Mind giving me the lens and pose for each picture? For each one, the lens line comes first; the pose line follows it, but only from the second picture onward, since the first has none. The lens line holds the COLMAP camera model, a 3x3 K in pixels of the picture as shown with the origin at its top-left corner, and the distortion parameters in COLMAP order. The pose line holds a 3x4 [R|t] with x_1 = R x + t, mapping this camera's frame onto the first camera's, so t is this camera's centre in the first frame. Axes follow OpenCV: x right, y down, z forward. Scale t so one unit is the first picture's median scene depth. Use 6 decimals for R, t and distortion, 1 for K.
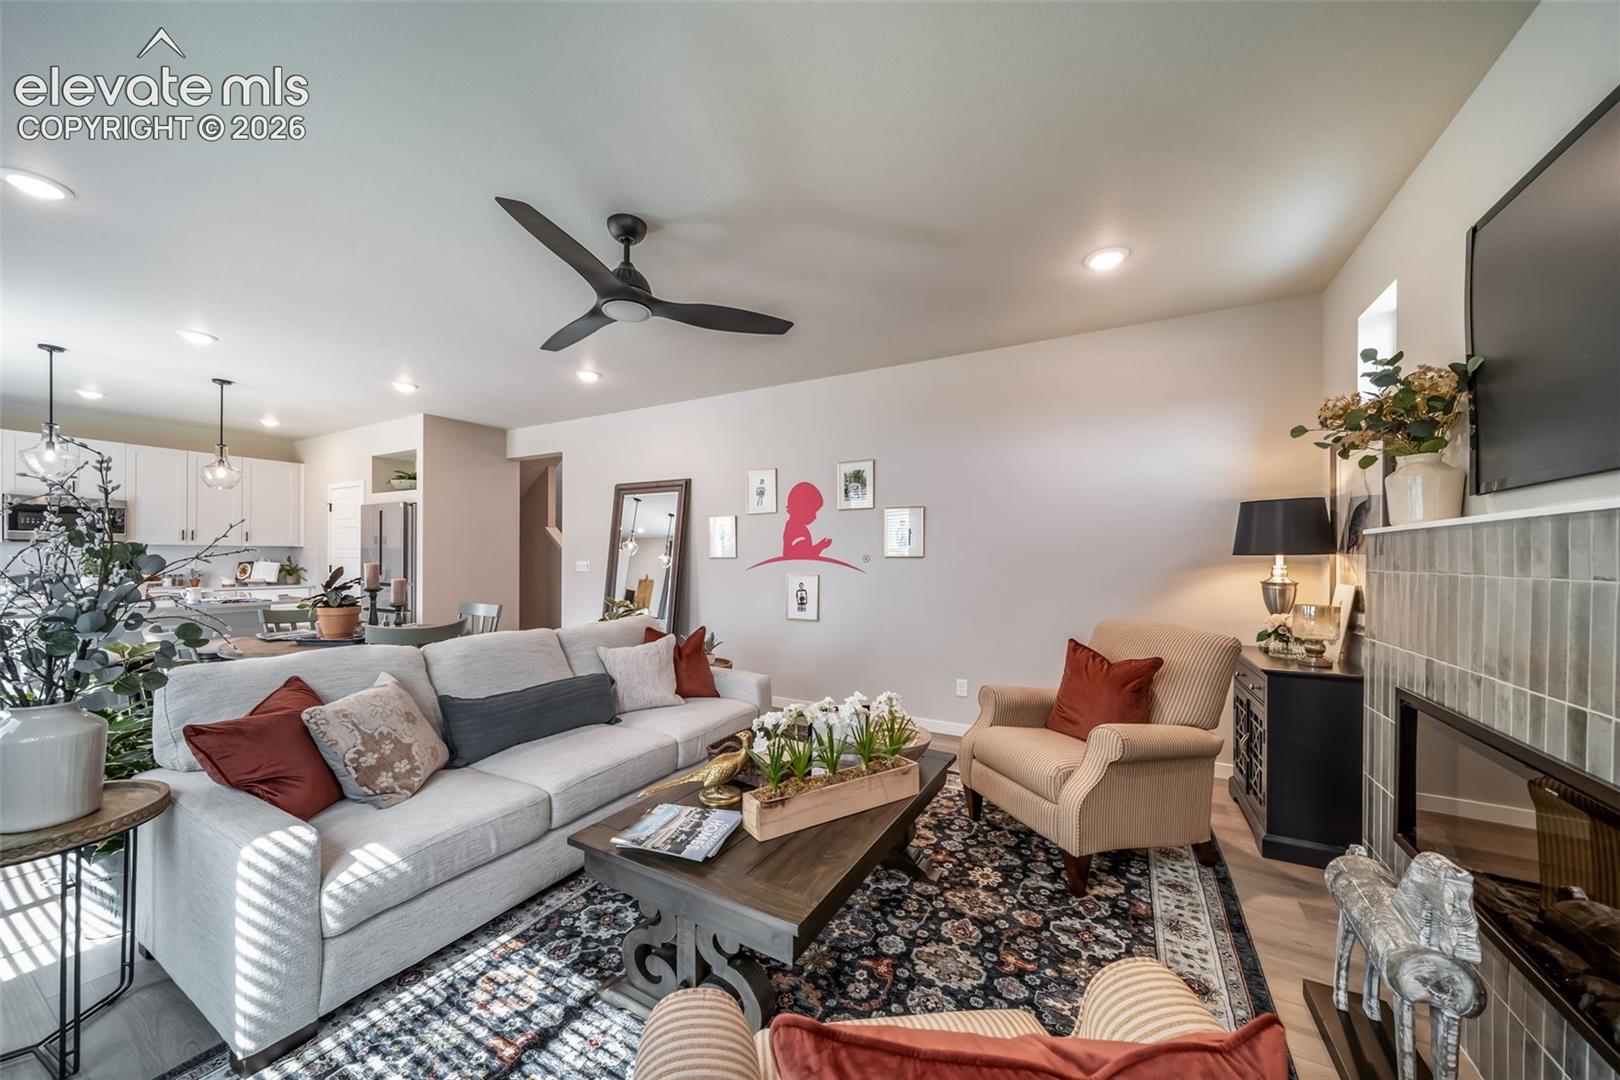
lens RADIAL K [[570.0, 0, 796.7], [0, 570.0, 564.4], [0, 0, 1]] dist [0.001548, -0.000008]
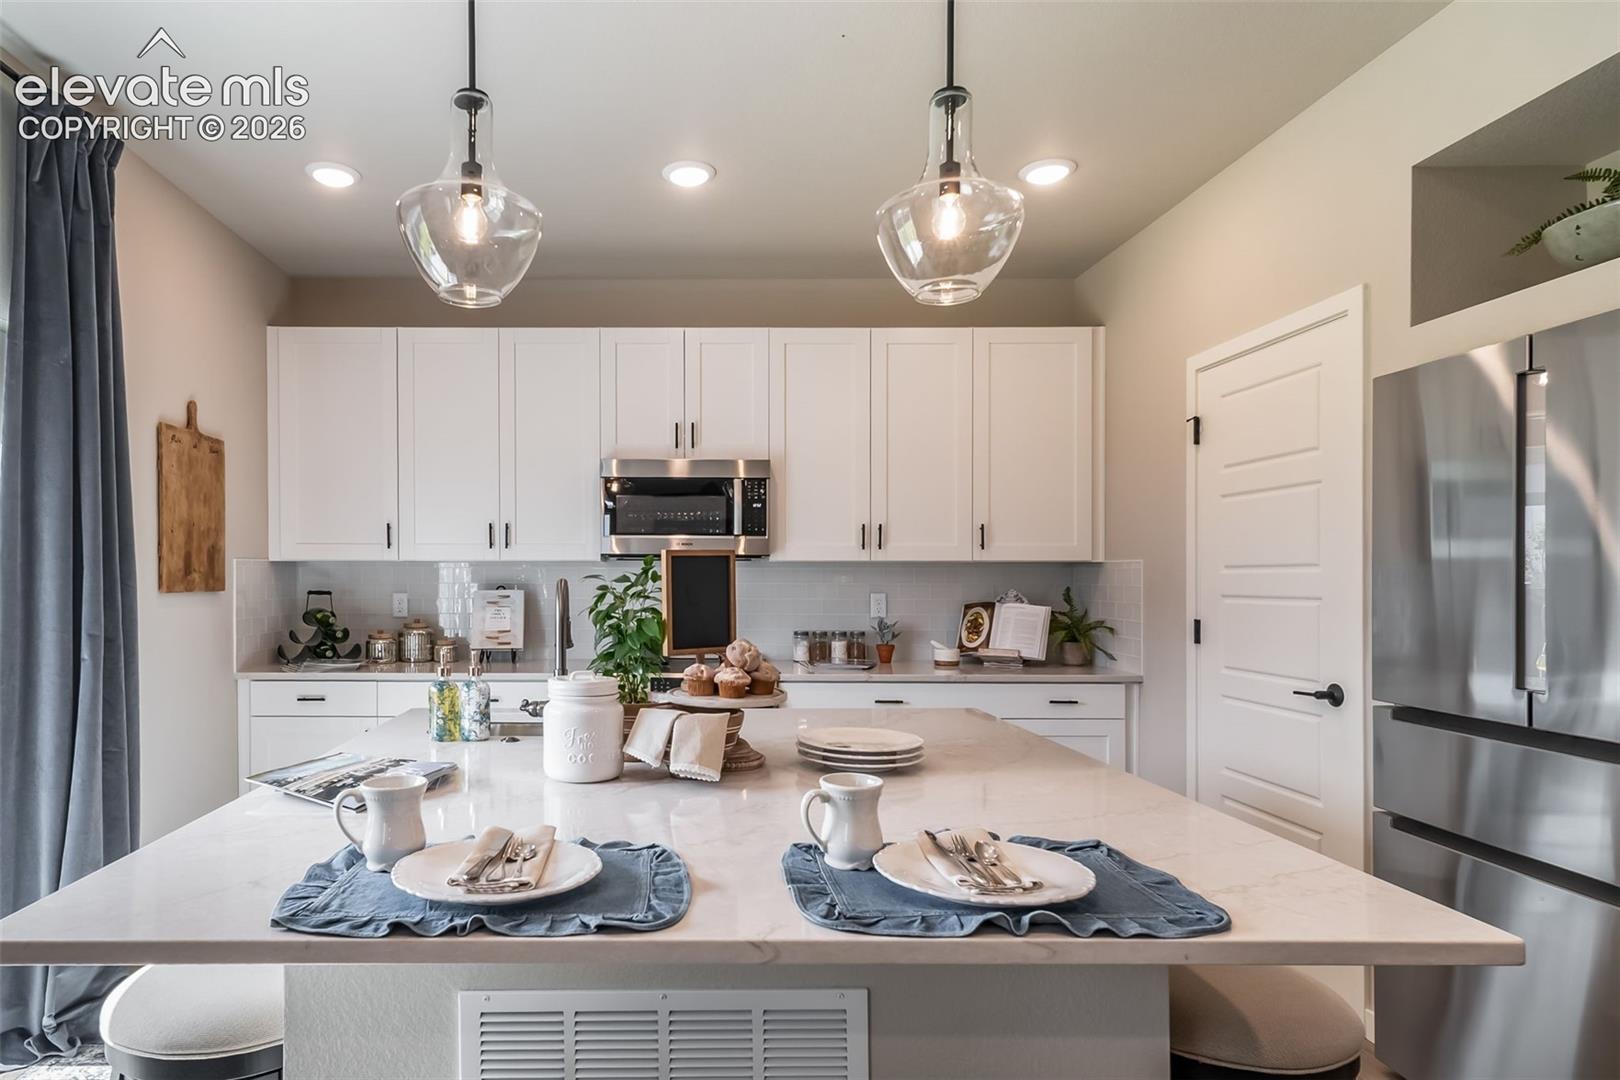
lens RADIAL K [[927.1, 0, 662.0], [0, 927.1, 575.3], [0, 0, 1]] dist [0.002570, 0.001556]
pose [[0.488910, -0.006553, -0.872310, -0.798177], [-0.010795, 0.999850, -0.013562, -0.018724], [0.872267, 0.016047, 0.488766, 0.773058]]
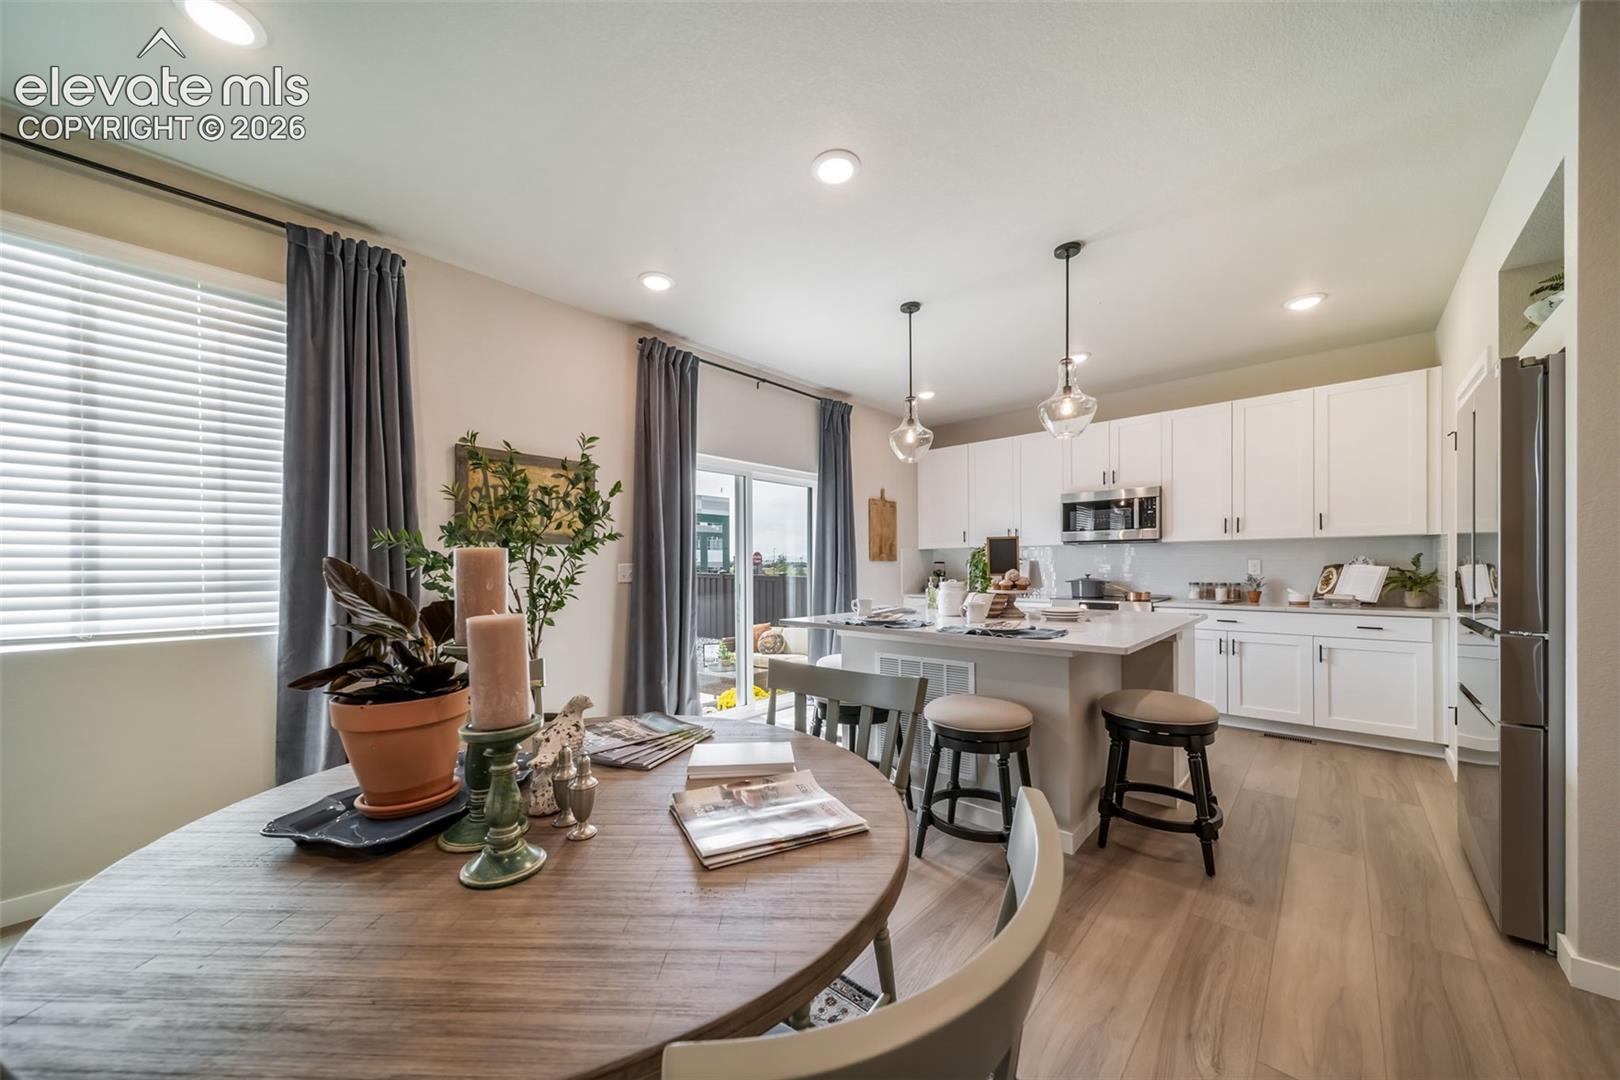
lens RADIAL K [[570.0, 0, 796.7], [0, 570.0, 564.4], [0, 0, 1]] dist [0.001548, -0.000008]
pose [[-0.235415, -0.005806, -0.971878, -0.401996], [-0.008590, 0.999956, -0.003893, 0.003213], [0.971857, 0.007432, -0.235454, 0.921234]]
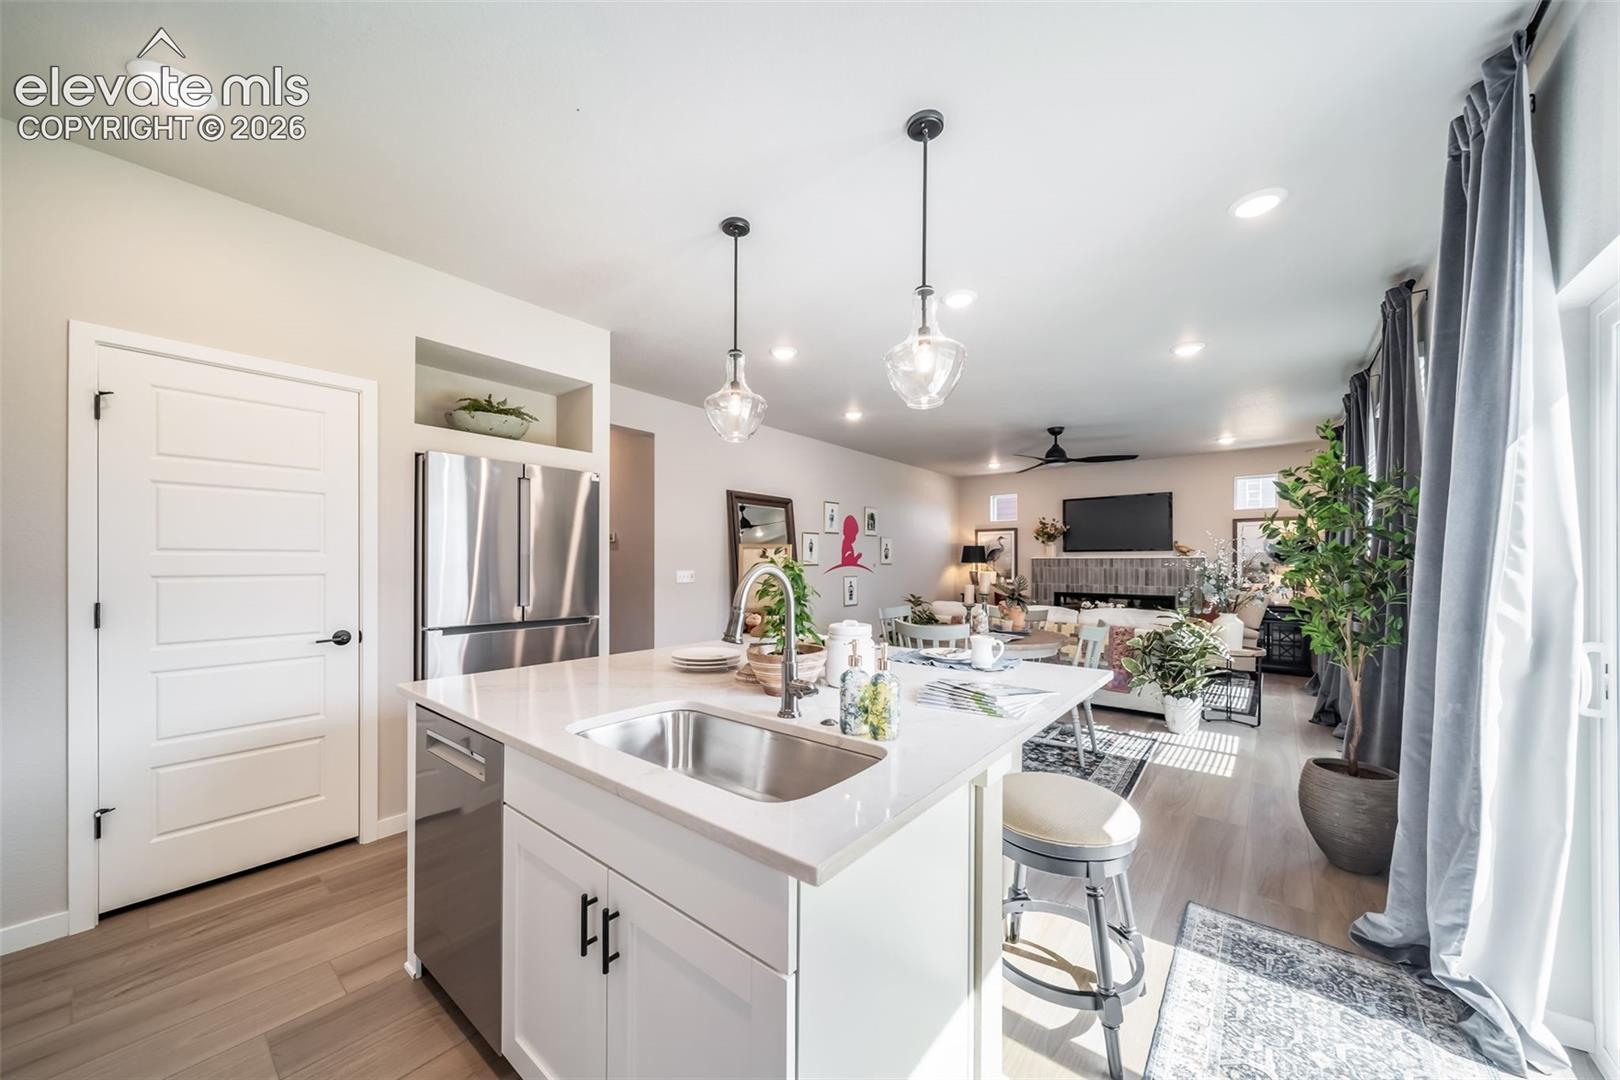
lens RADIAL K [[570.0, 0, 796.7], [0, 570.0, 564.4], [0, 0, 1]] dist [0.001548, -0.000008]
pose [[0.179924, -0.007932, 0.983649, -1.587340], [0.010180, 0.999929, 0.006202, -0.024987], [-0.983628, 0.008898, 0.179992, 0.906571]]
